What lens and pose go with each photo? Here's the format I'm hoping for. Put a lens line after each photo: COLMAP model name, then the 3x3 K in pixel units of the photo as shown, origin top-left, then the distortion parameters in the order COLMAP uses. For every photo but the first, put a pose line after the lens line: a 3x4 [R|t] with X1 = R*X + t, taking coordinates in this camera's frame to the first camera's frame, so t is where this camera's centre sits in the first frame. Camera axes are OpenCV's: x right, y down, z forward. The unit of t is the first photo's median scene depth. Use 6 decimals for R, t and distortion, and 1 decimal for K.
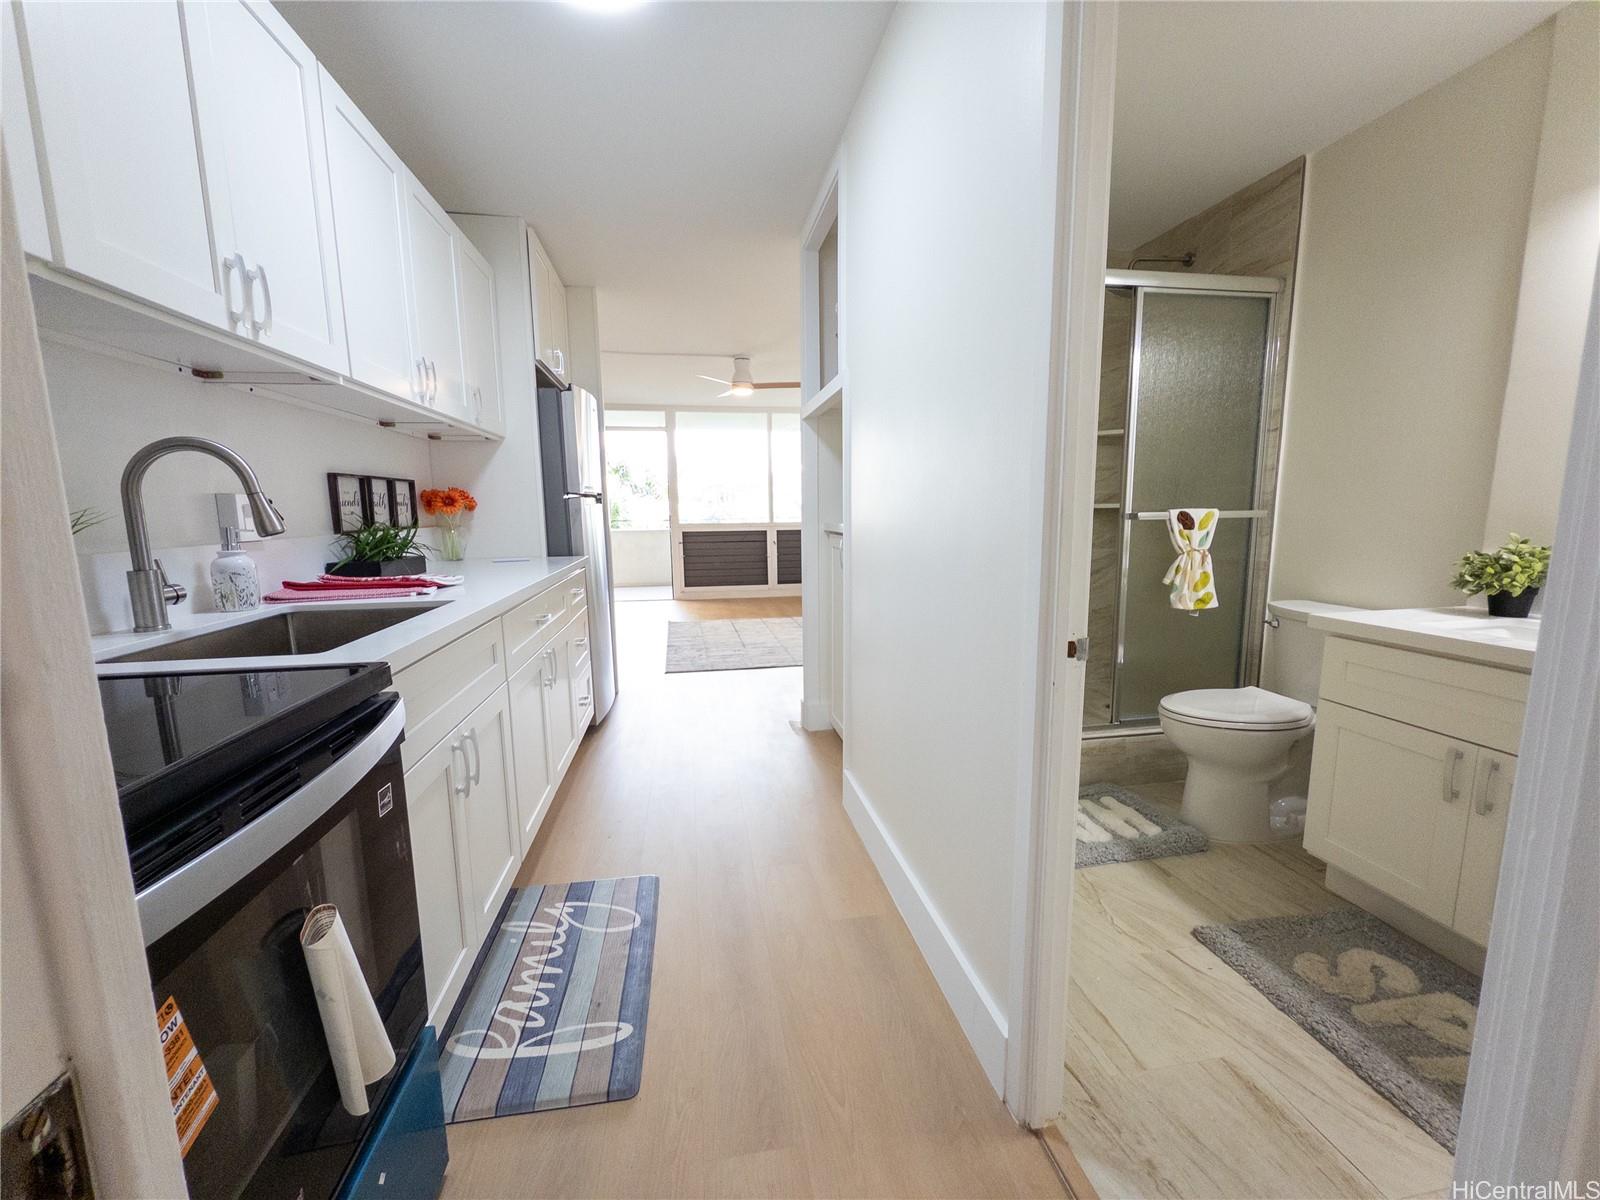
lens RADIAL K [[638.9, 0, 799.7], [0, 638.9, 600.5], [0, 0, 1]] dist [-0.001177, -0.000462]
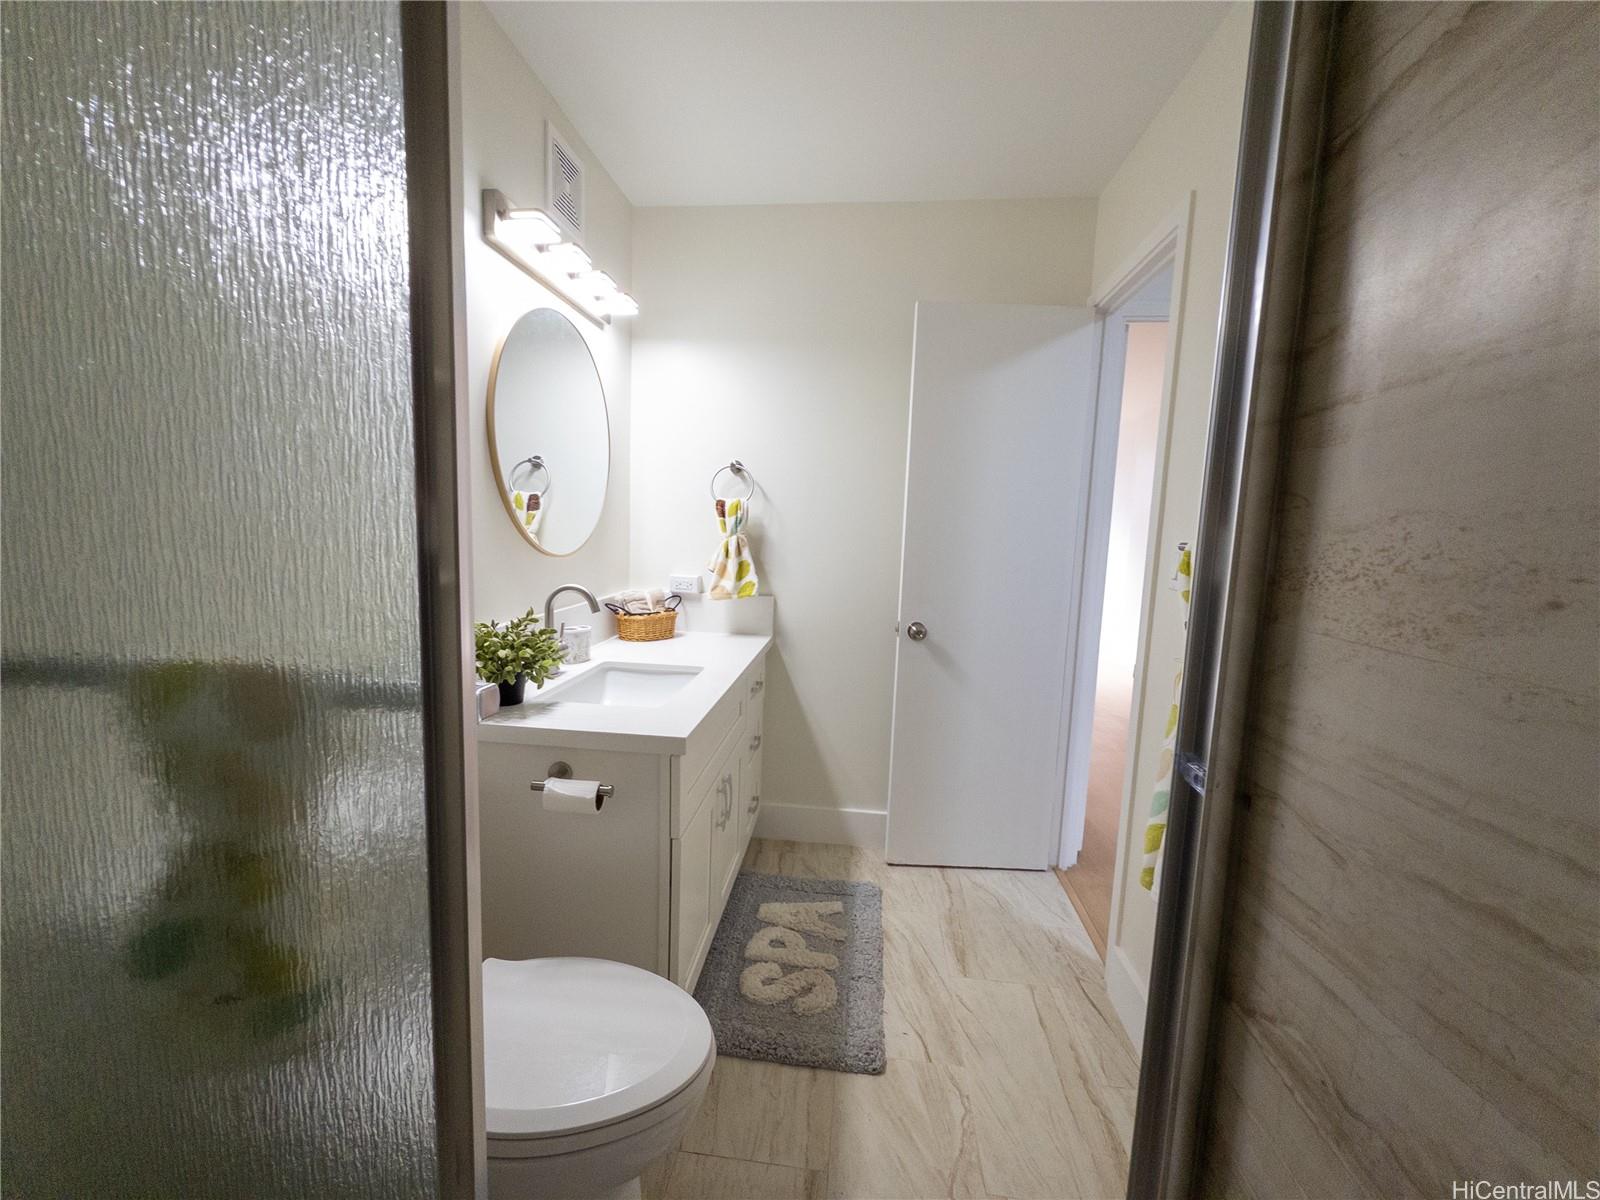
lens RADIAL K [[638.9, 0, 797.5], [0, 638.9, 602.1], [0, 0, 1]] dist [-0.001177, -0.000462]
pose [[-0.959850, -0.052009, 0.275651, 0.418071], [0.019980, 0.967491, 0.252116, -0.256286], [-0.279802, 0.247501, -0.927607, 1.349975]]
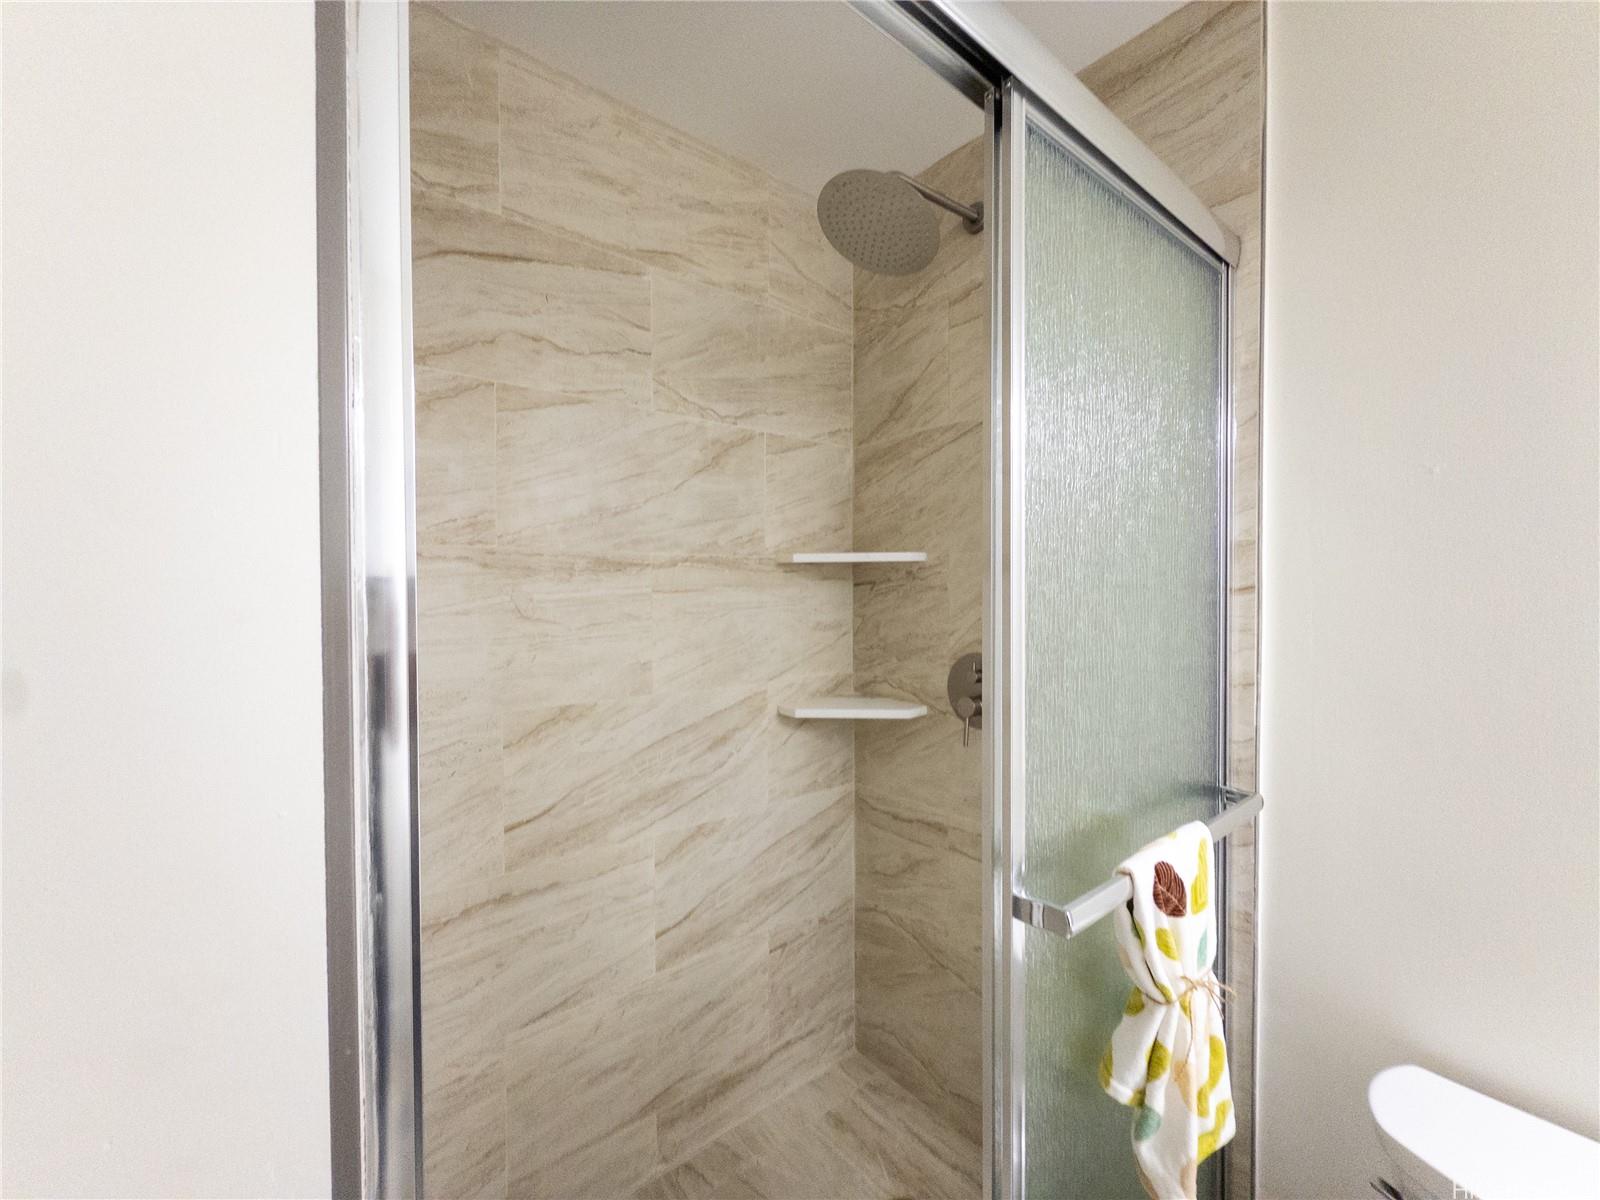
lens RADIAL K [[638.9, 0, 800.5], [0, 638.9, 595.4], [0, 0, 1]] dist [-0.001177, -0.000462]
pose [[0.873173, 0.004045, 0.487394, 0.354668], [0.061311, 0.991111, -0.118065, -0.276360], [-0.483539, 0.132973, 0.865164, 0.930473]]
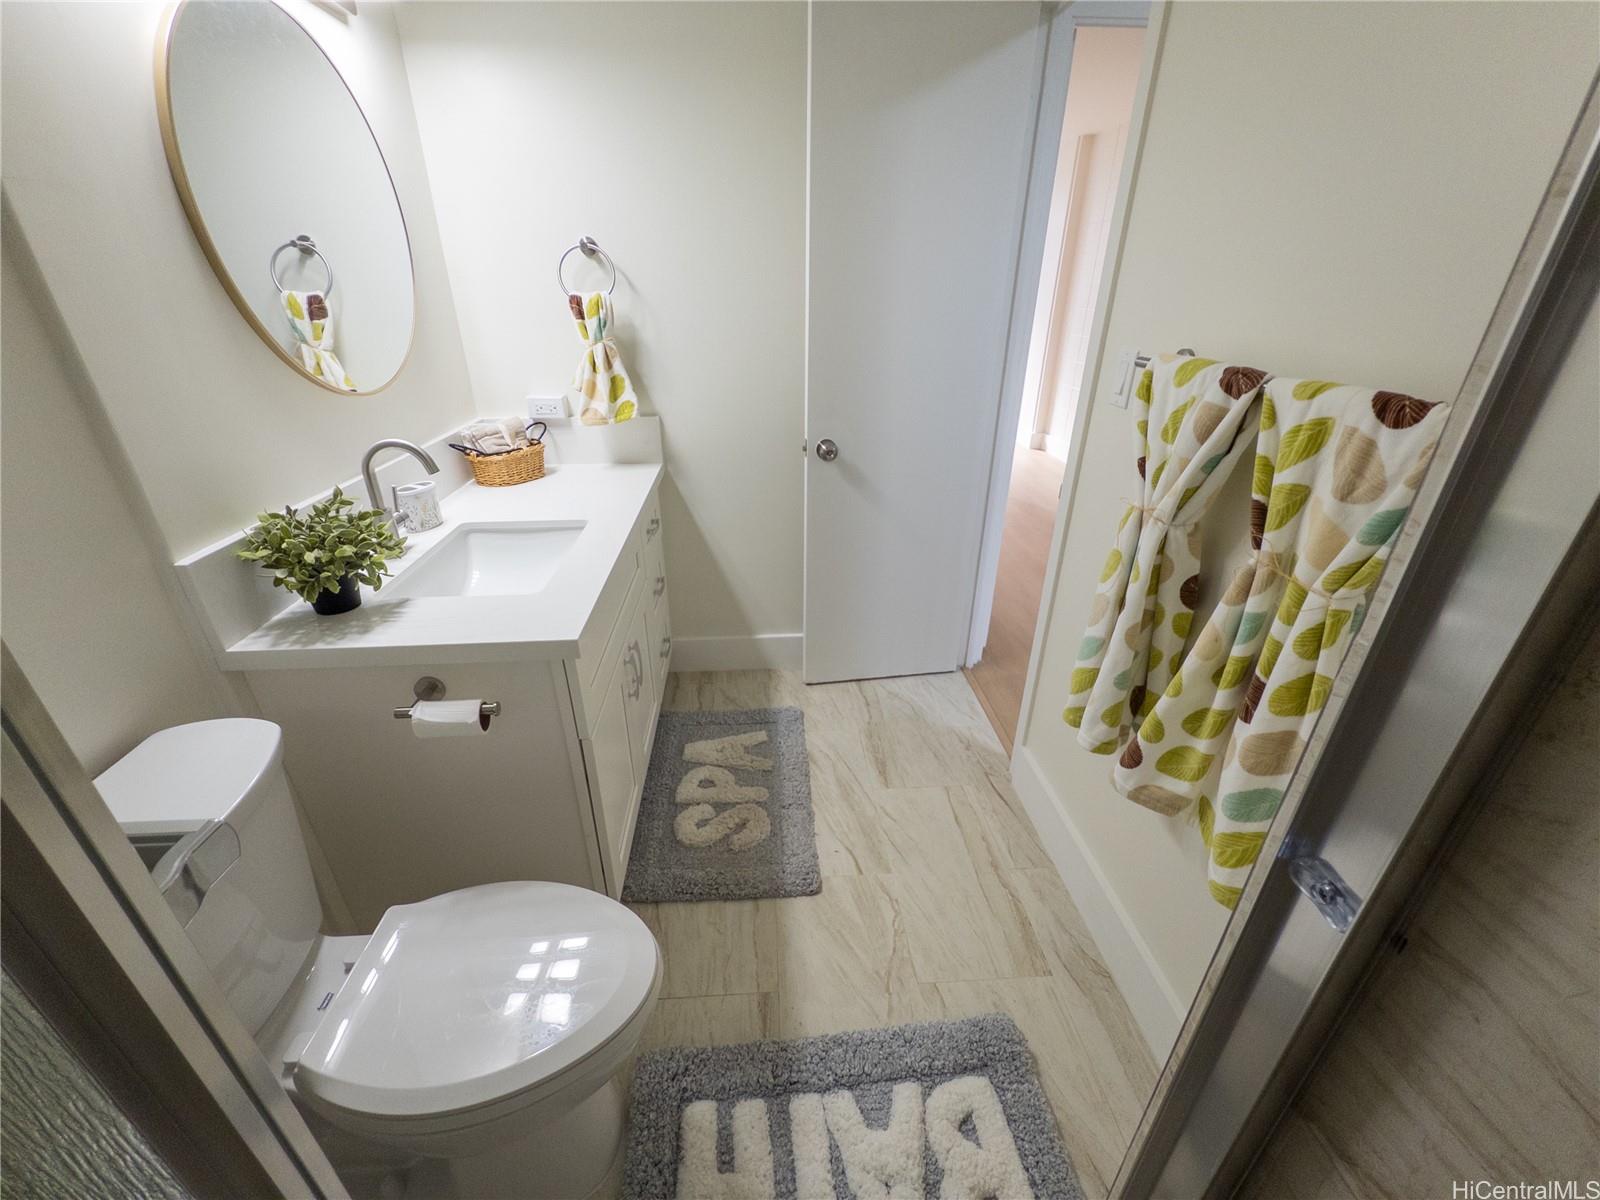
lens RADIAL K [[638.9, 0, 798.4], [0, 638.9, 601.0], [0, 0, 1]] dist [-0.001177, -0.000462]
pose [[-0.994124, -0.035798, 0.102156, 0.454483], [0.028082, 0.826133, 0.562776, -0.287679], [-0.104541, 0.562337, -0.820273, 1.230421]]
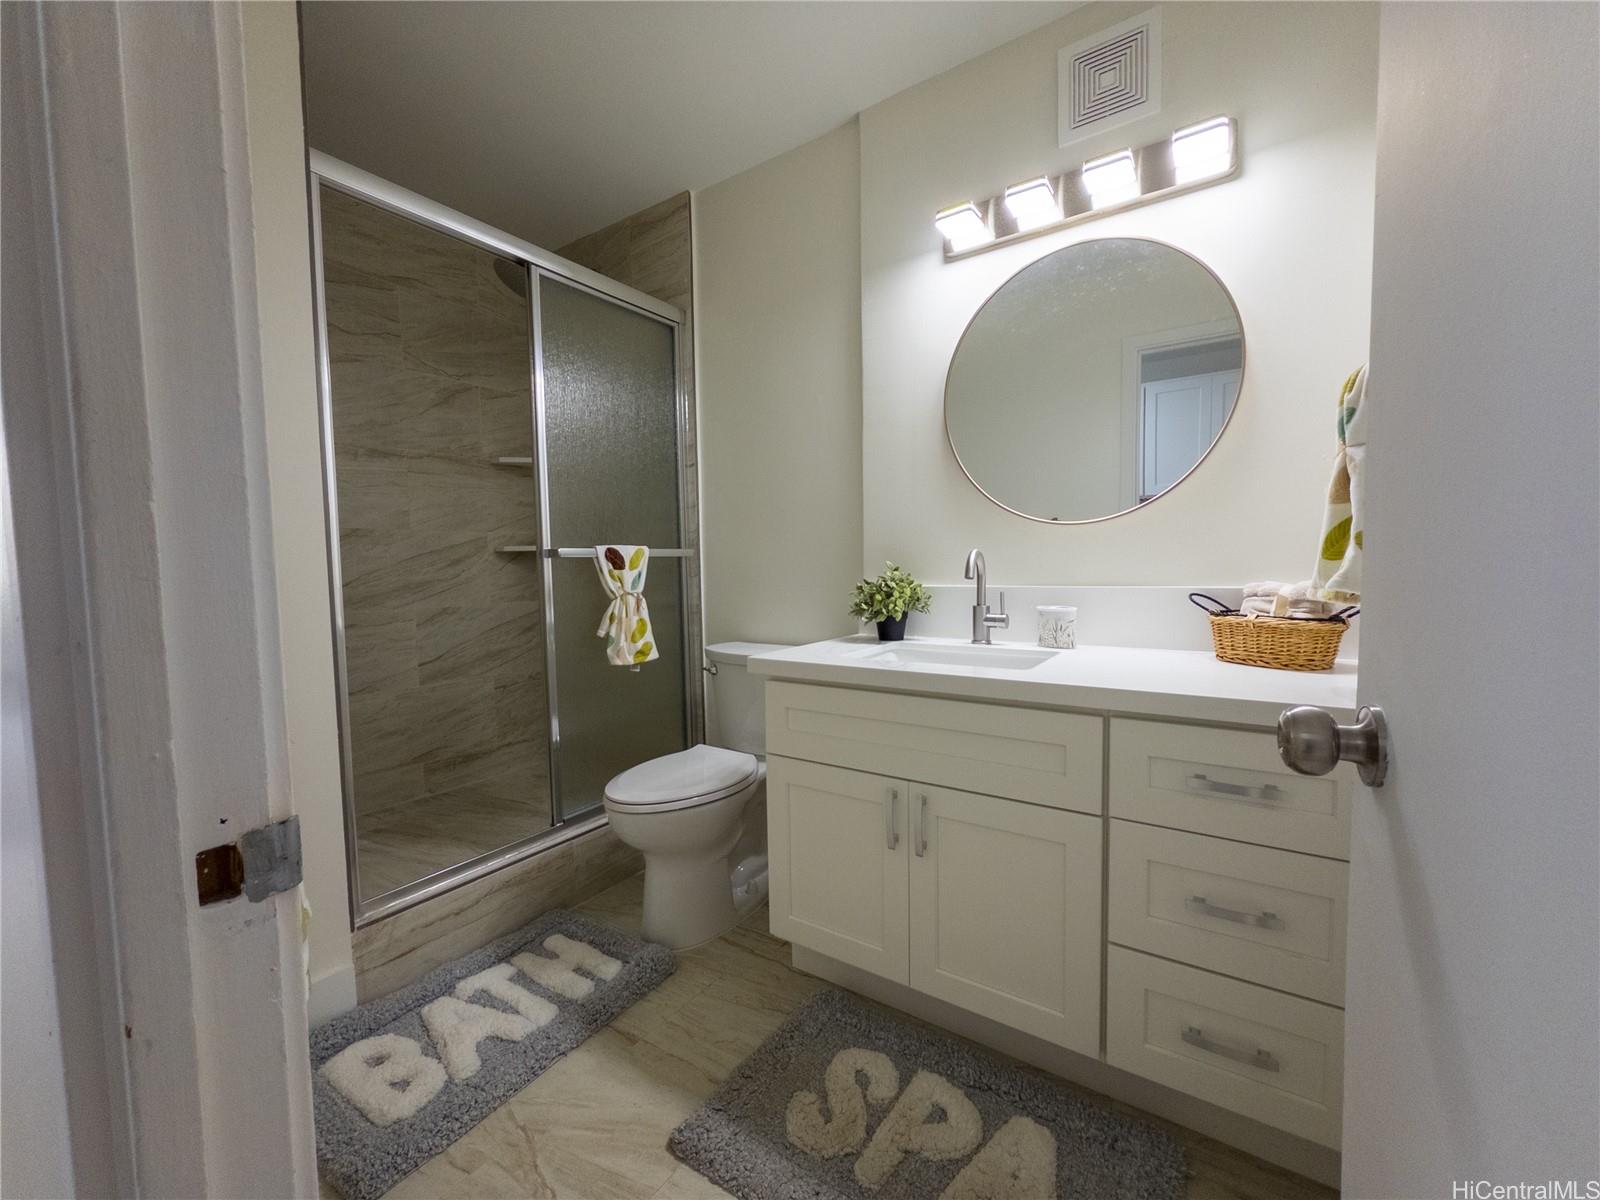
lens RADIAL K [[638.9, 0, 800.8], [0, 638.9, 600.5], [0, 0, 1]] dist [-0.001177, -0.000462]
pose [[0.697689, -0.039984, 0.715284, 0.202747], [0.109246, 0.992702, -0.051067, -0.002476], [-0.708022, 0.113771, 0.696966, 0.292682]]
